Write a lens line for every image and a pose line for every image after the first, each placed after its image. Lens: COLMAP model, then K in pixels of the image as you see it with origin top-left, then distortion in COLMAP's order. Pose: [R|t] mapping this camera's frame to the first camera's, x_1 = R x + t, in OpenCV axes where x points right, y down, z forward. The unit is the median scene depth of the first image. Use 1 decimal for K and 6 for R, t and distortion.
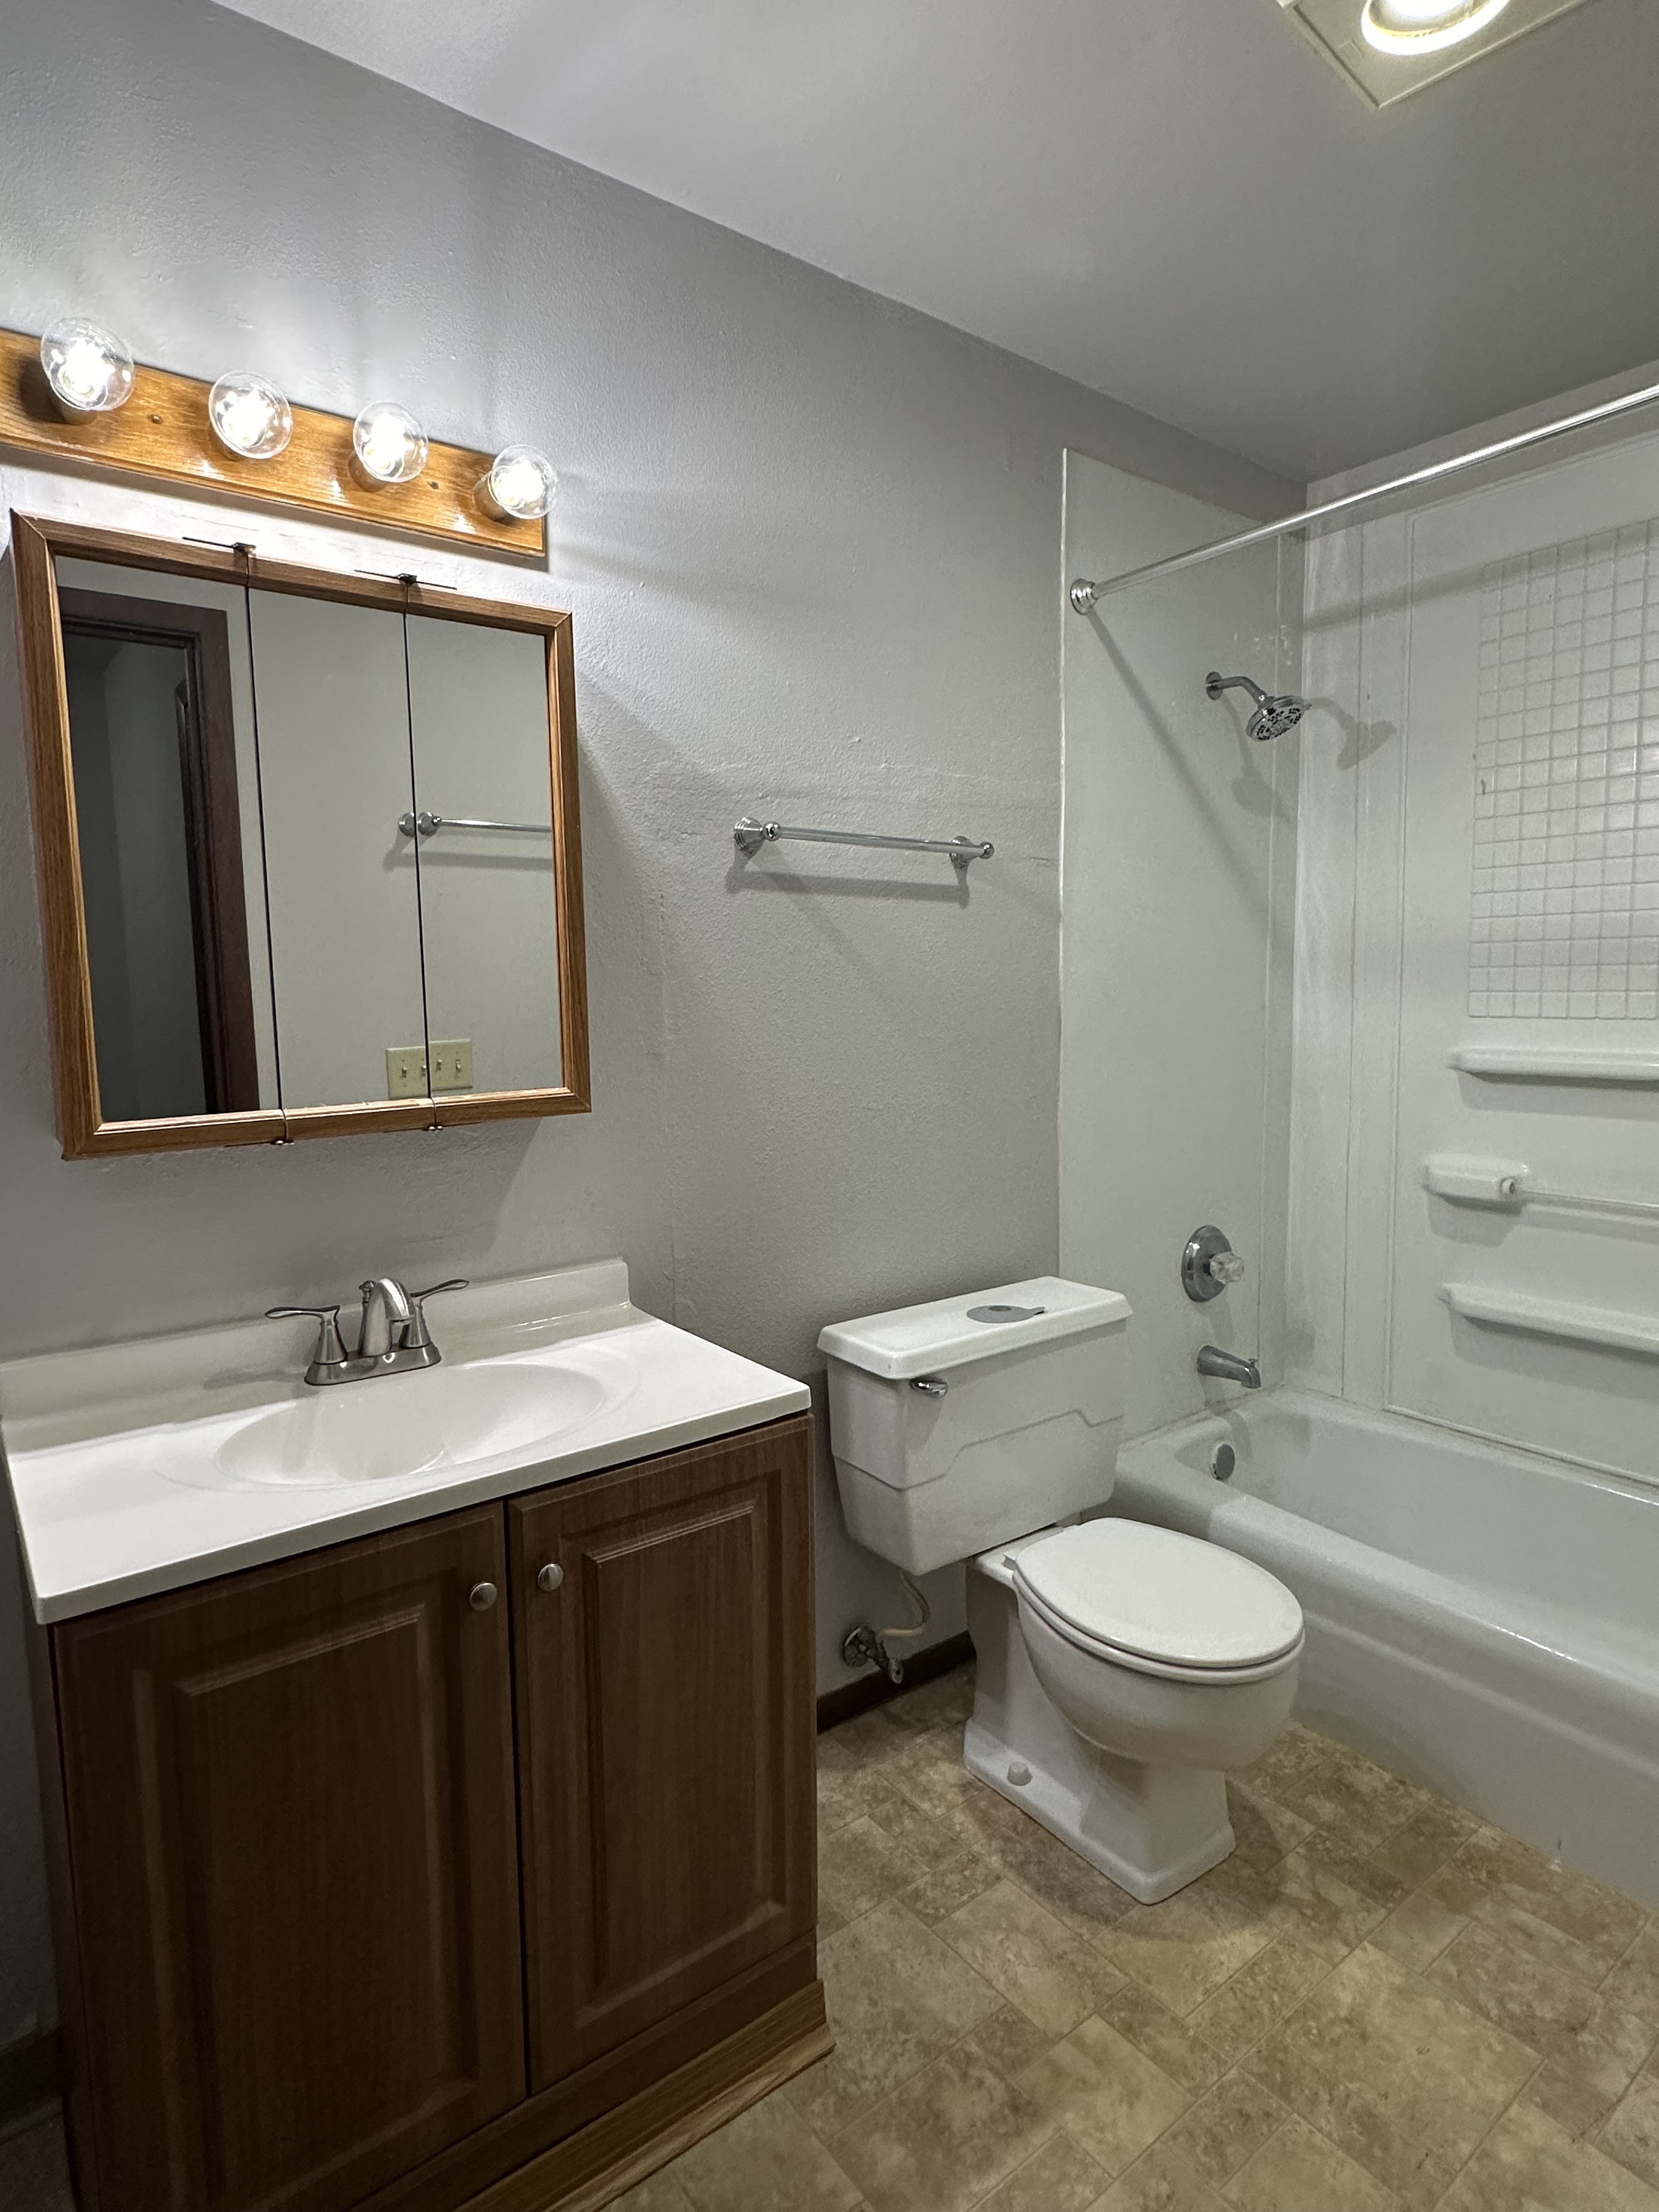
lens RADIAL K [[1160.8, 0, 831.1], [0, 1160.8, 1115.1], [0, 0, 1]] dist [-0.004728, -0.000341]
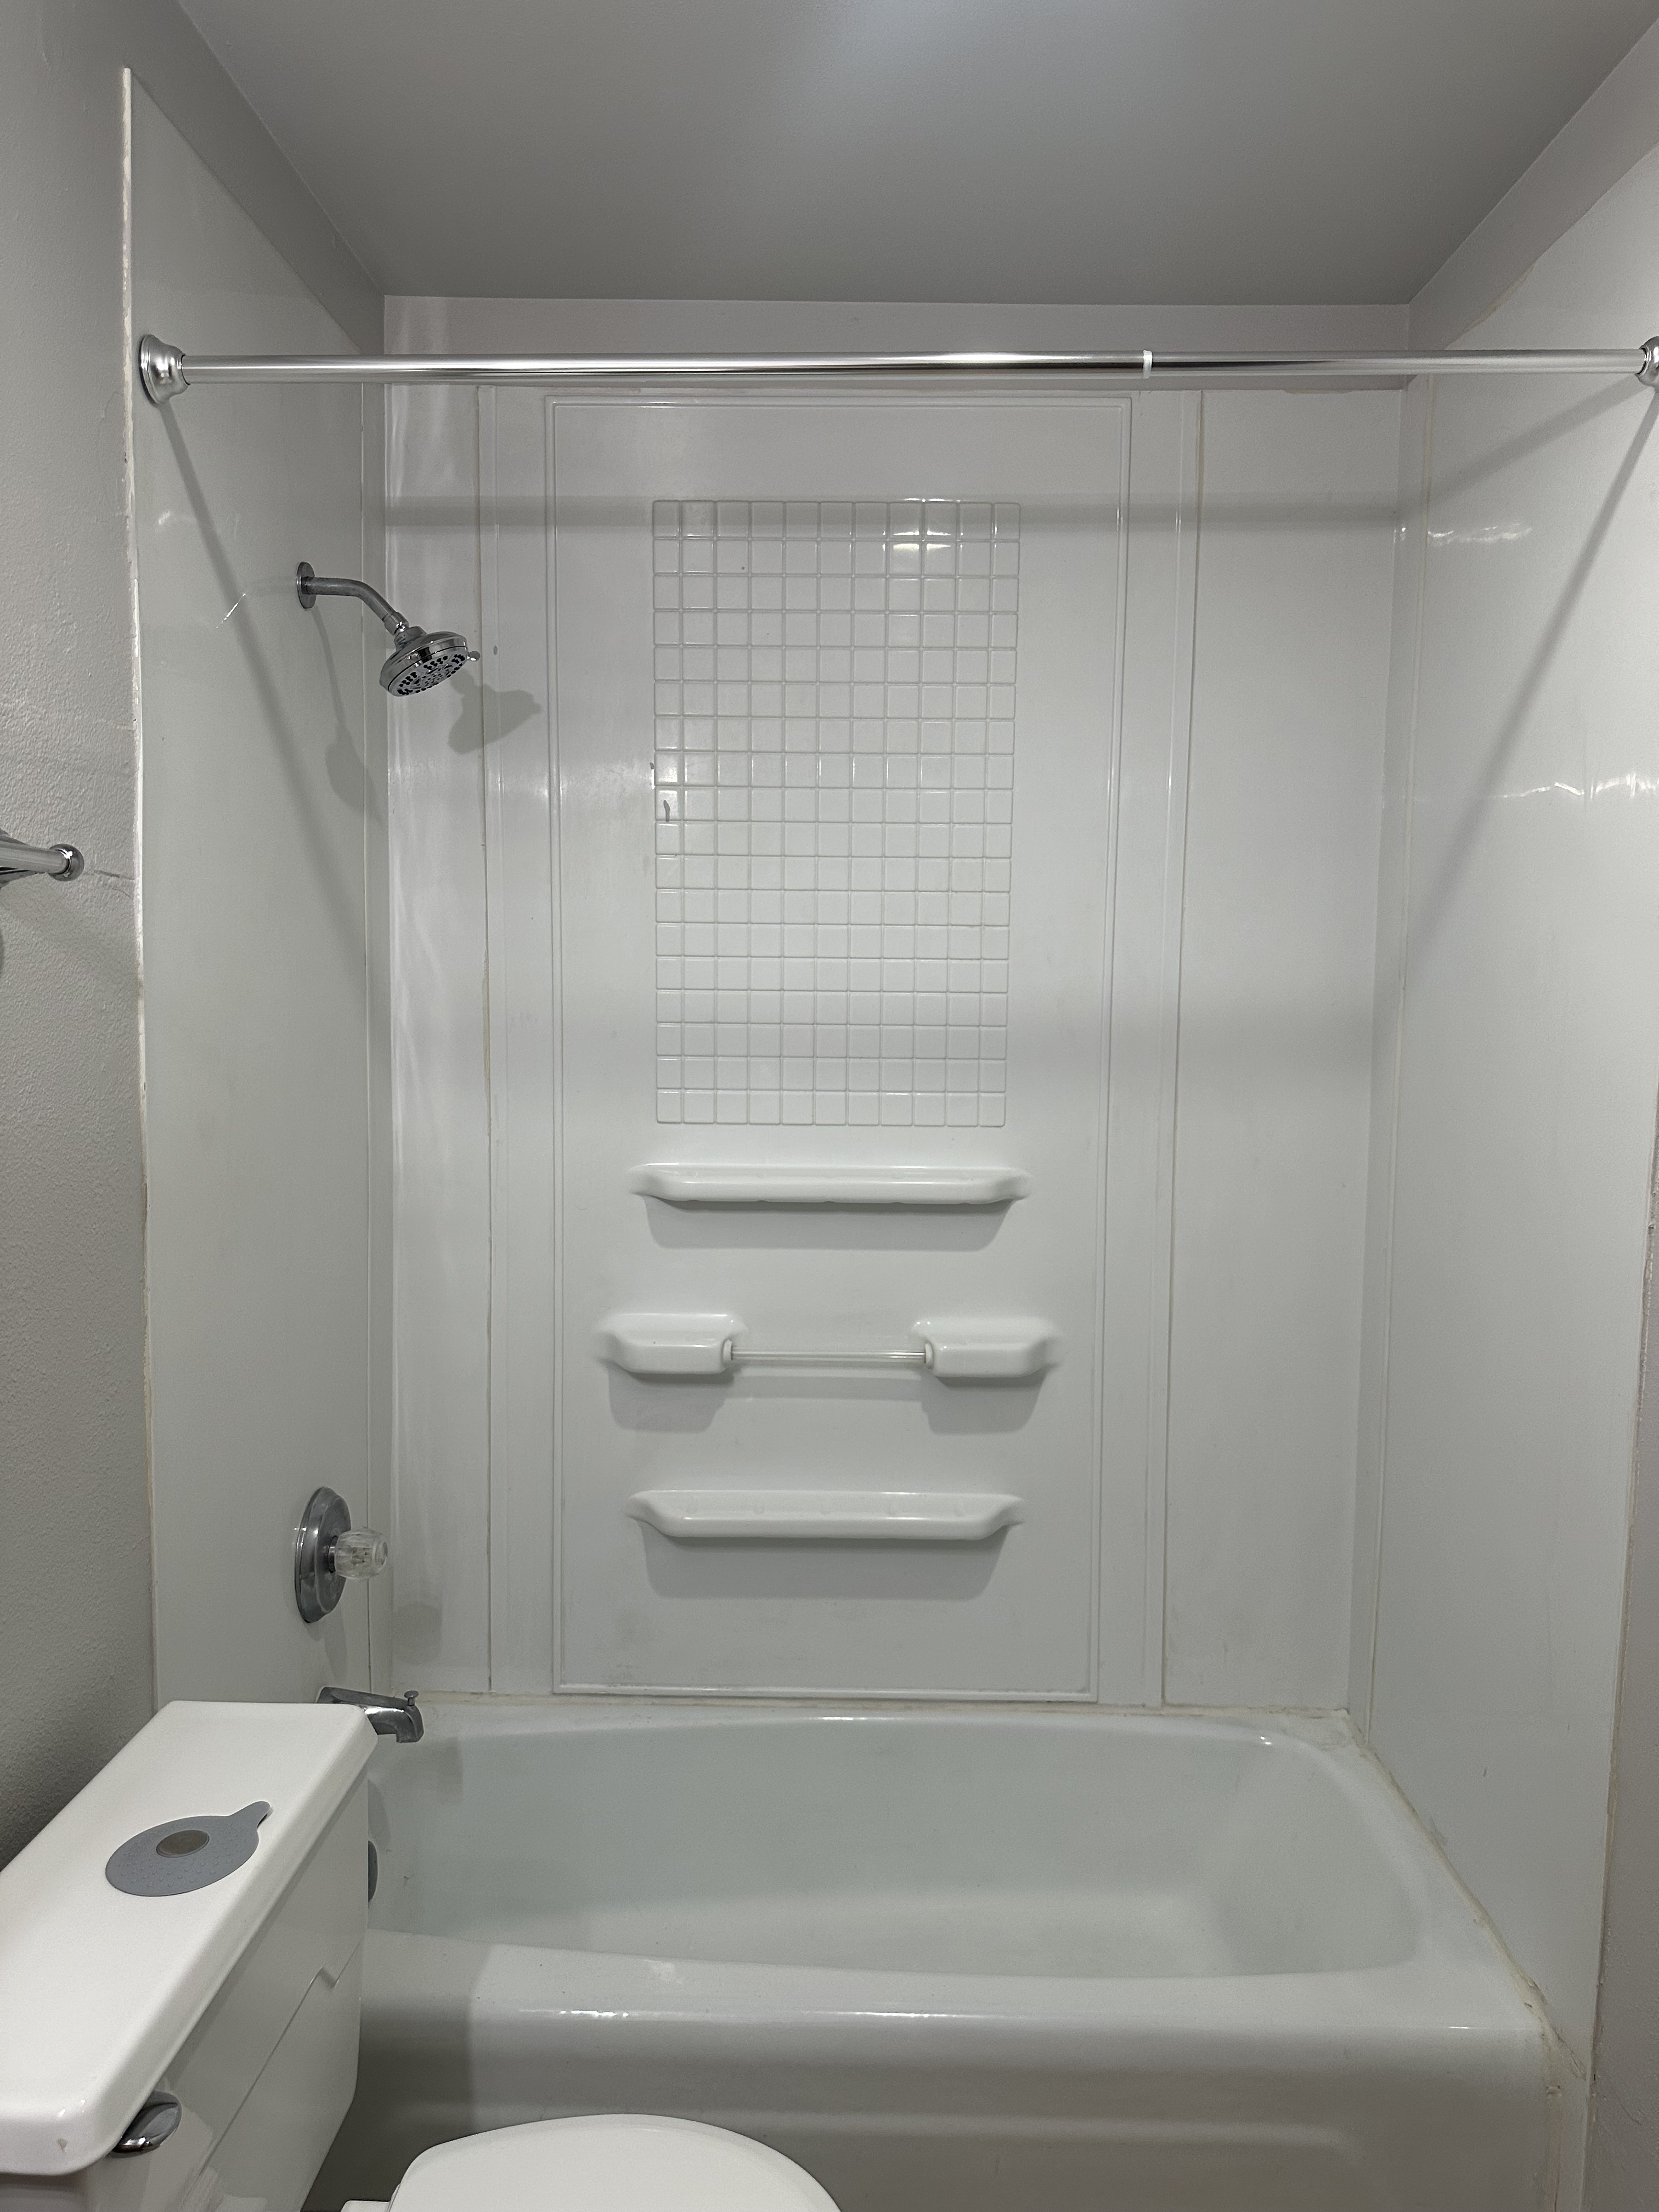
lens RADIAL K [[1560.6, 0, 836.5], [0, 1560.6, 1097.1], [0, 0, 1]] dist [0.031656, -0.021152]
pose [[0.605207, -0.045652, 0.794758, -0.150918], [0.066358, 0.997773, 0.006782, -0.097561], [-0.793298, 0.048635, 0.606888, 0.311700]]
